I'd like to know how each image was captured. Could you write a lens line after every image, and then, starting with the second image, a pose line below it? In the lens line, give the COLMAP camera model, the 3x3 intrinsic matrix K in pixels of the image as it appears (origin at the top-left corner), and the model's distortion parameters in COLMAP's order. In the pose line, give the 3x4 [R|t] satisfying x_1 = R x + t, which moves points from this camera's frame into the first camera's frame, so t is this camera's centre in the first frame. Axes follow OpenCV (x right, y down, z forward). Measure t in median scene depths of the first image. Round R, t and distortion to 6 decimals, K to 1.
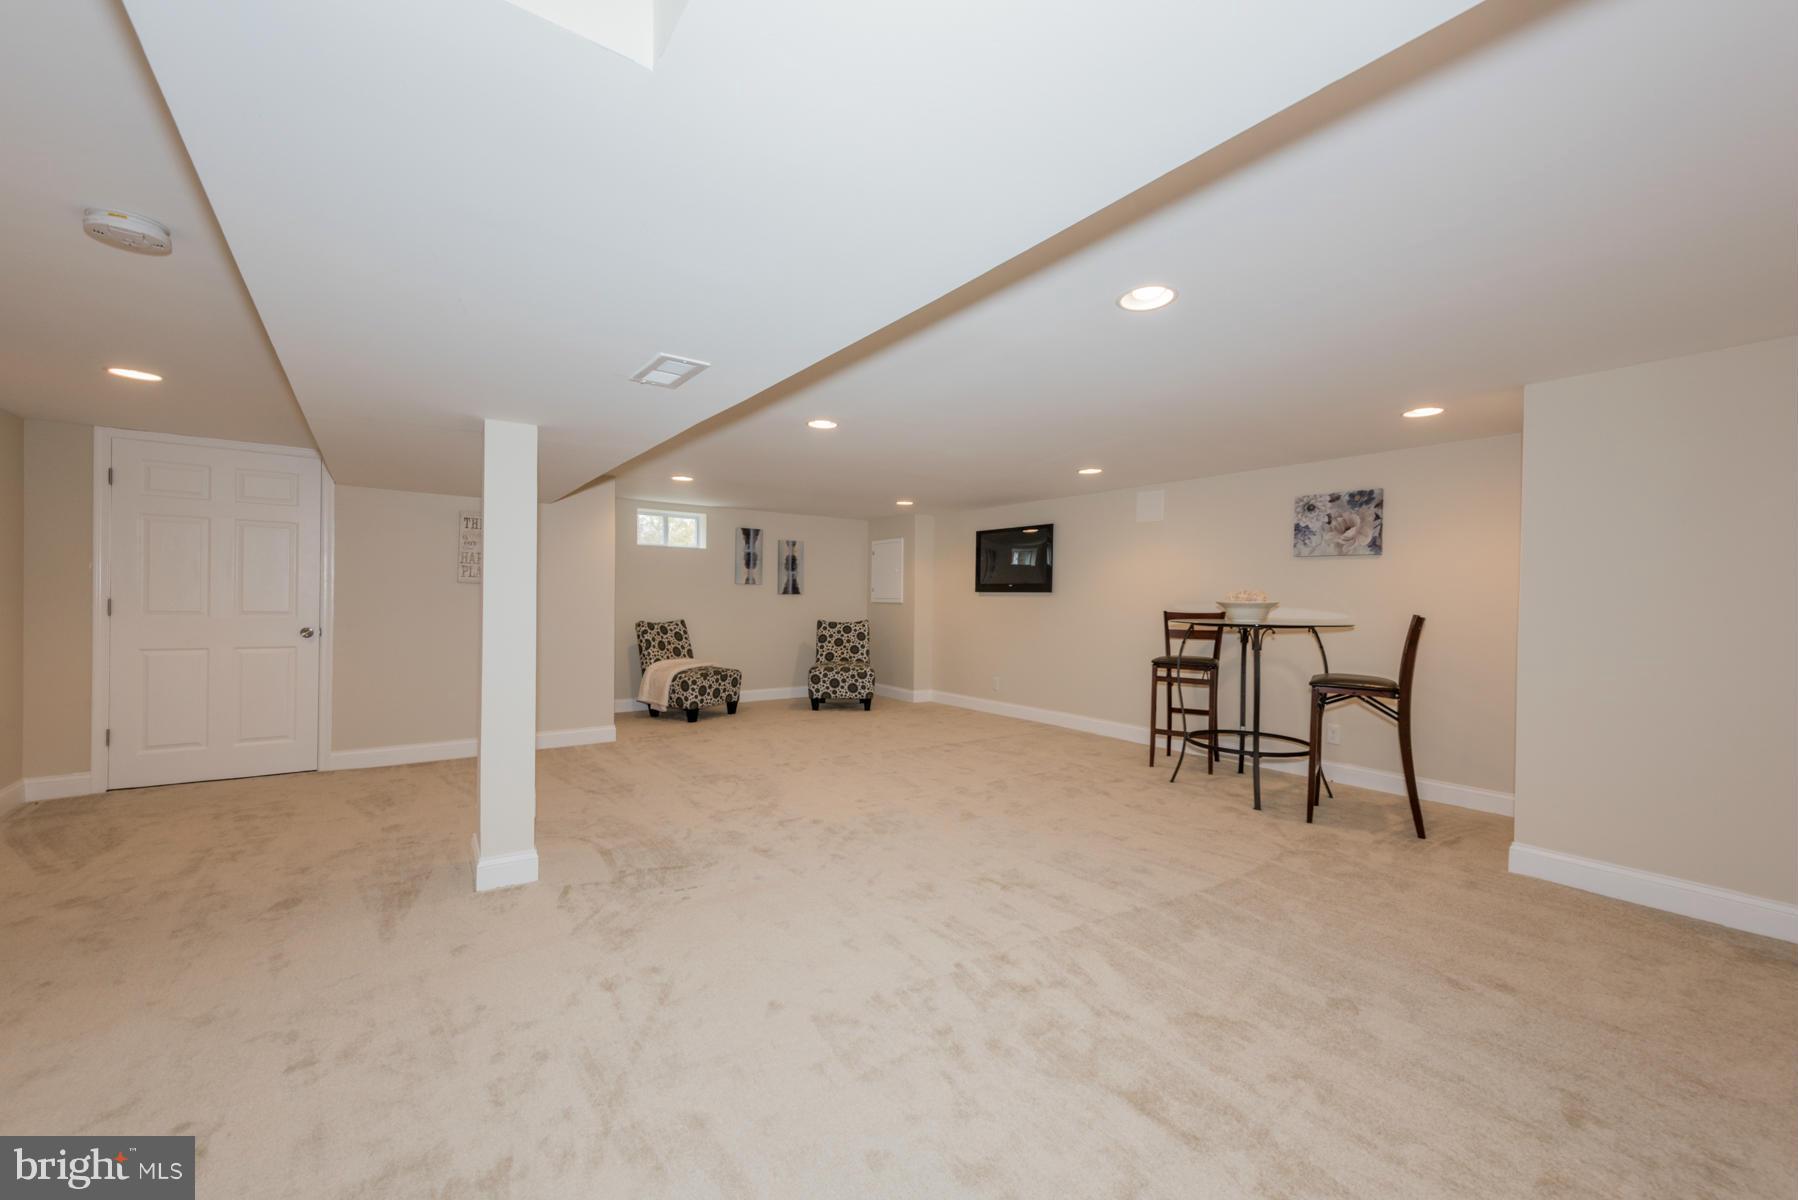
lens RADIAL K [[704.5, 0, 904.5], [0, 704.5, 599.9], [0, 0, 1]] dist [0.009793, -0.002287]
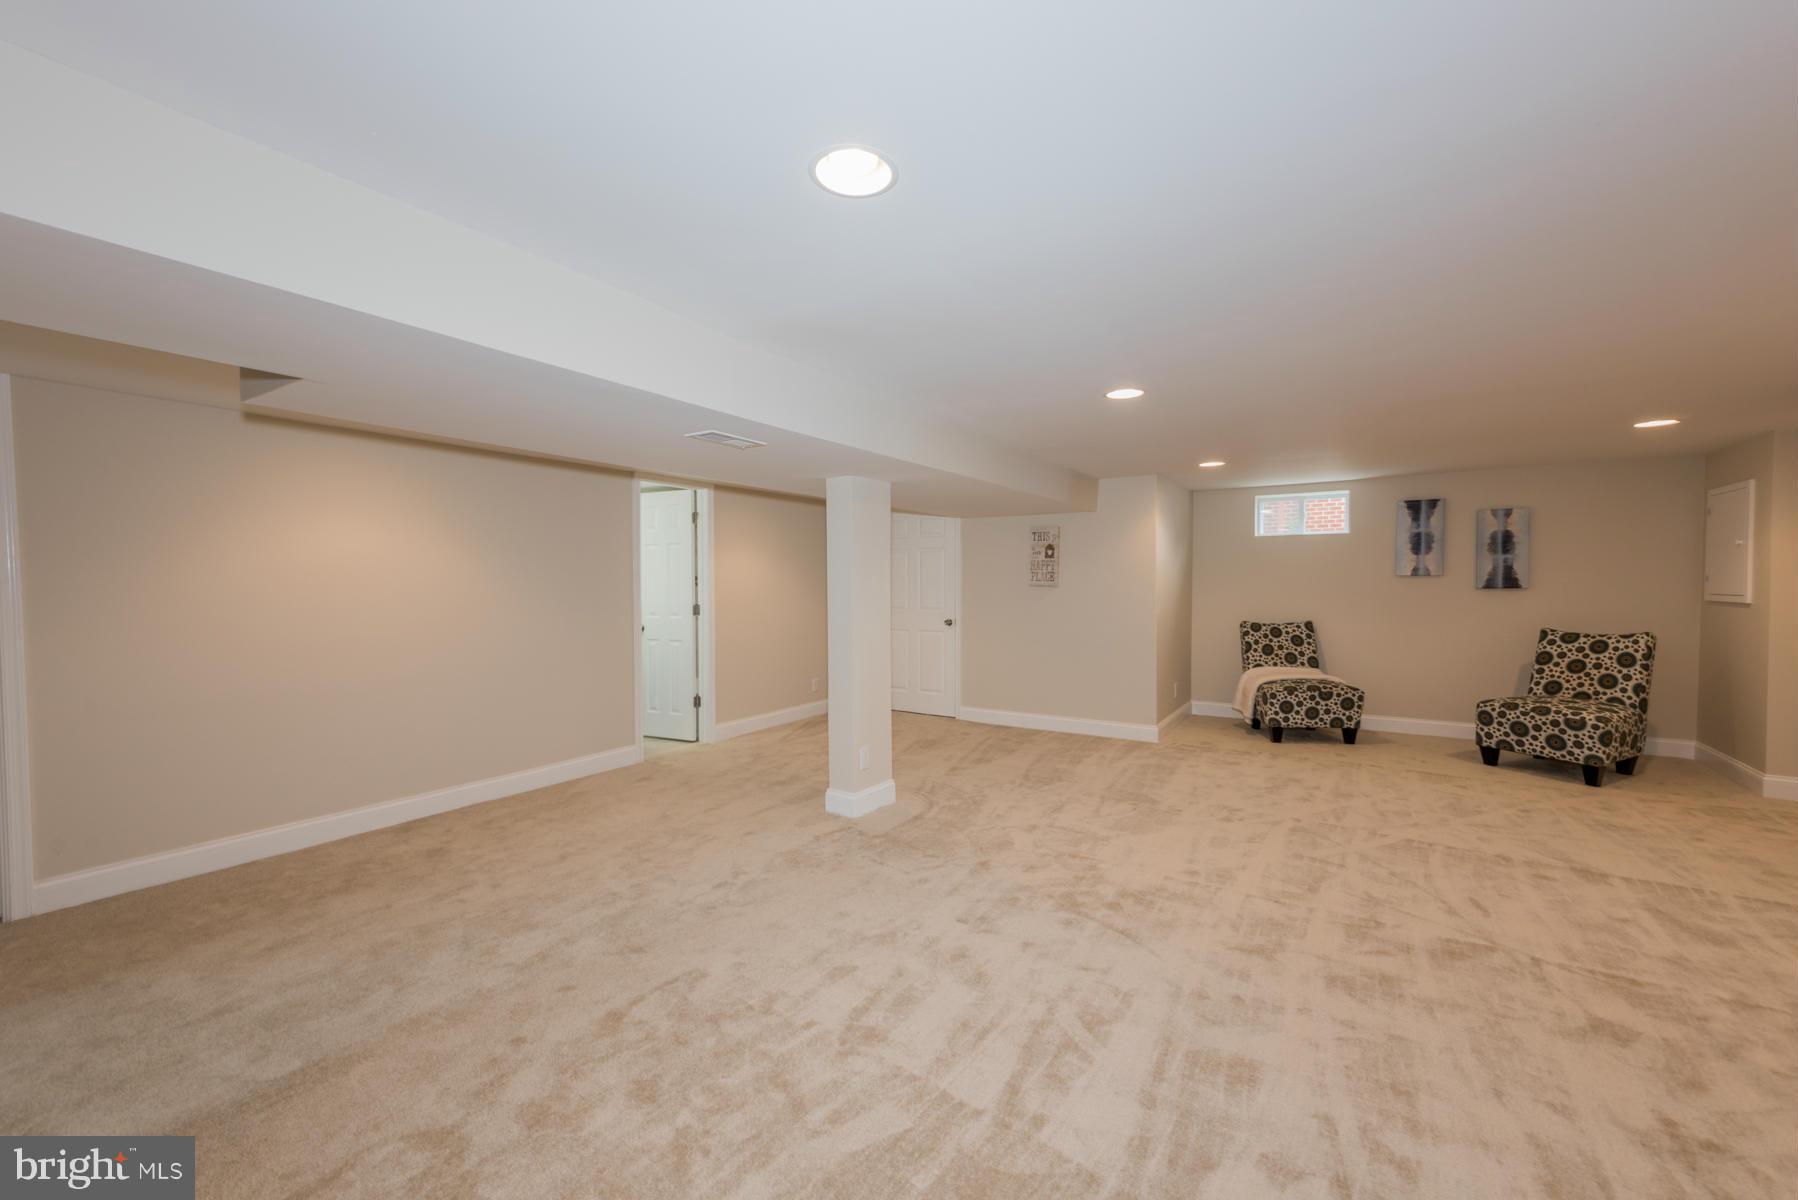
lens RADIAL K [[704.5, 0, 904.1], [0, 704.5, 603.2], [0, 0, 1]] dist [0.009793, -0.002287]
pose [[0.354967, 0.010603, -0.934819, 0.300487], [0.007321, 0.999873, 0.014121, -0.008559], [0.934850, -0.011857, 0.354844, 0.253947]]
